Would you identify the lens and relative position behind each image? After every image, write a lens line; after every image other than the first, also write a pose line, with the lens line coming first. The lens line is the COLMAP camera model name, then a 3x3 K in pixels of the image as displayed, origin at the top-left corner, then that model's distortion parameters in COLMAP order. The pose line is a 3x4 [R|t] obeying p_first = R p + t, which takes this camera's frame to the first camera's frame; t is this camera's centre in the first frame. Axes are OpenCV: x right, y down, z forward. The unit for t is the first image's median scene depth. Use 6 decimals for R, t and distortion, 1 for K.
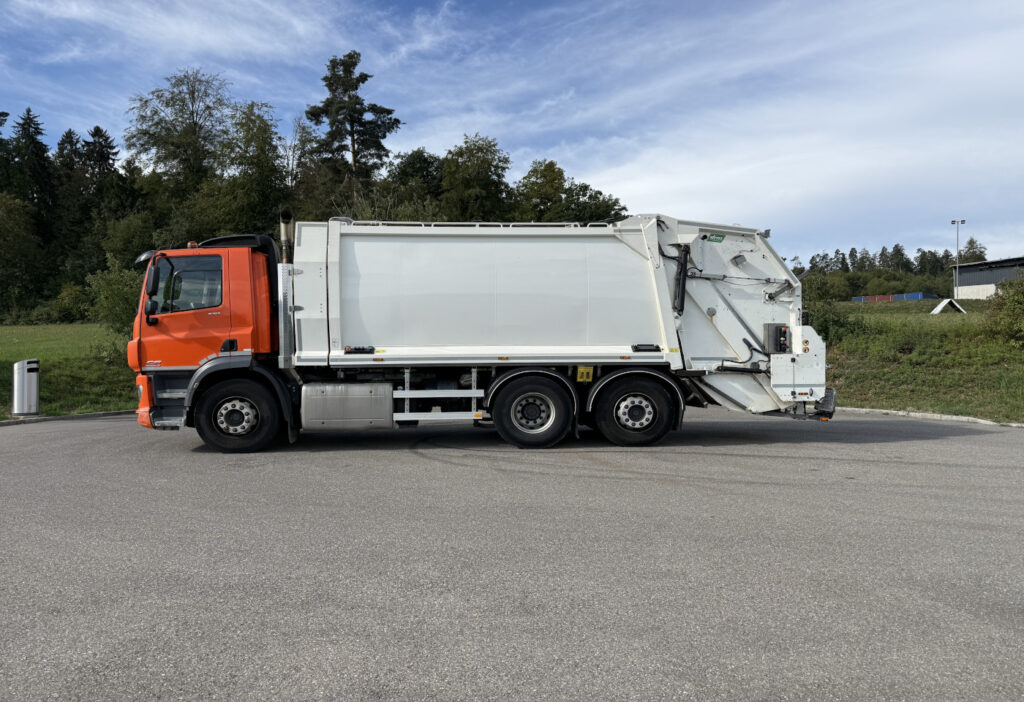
lens RADIAL K [[756.6, 0, 512.0], [0, 756.6, 351.0], [0, 0, 1]] dist [-0.004382, -0.009072]
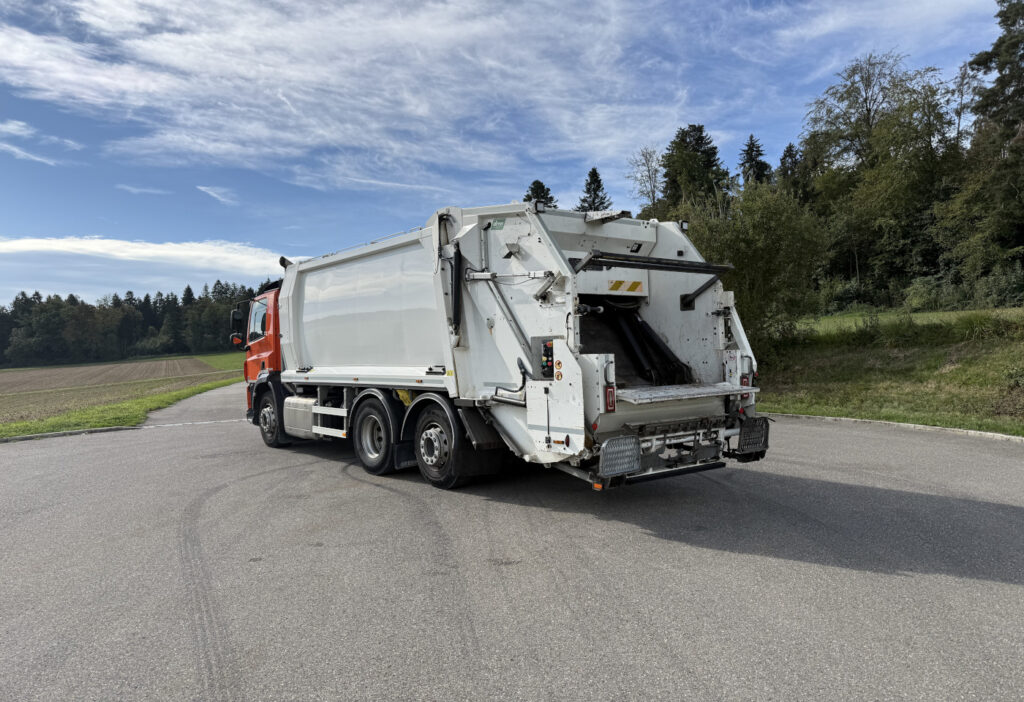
lens RADIAL K [[756.6, 0, 512.0], [0, 756.6, 351.0], [0, 0, 1]] dist [-0.004382, -0.009072]
pose [[0.523646, -0.010823, -0.851867, 0.916537], [0.019966, 0.999801, -0.000429, -0.022991], [0.851702, -0.016784, 0.523758, 0.616885]]
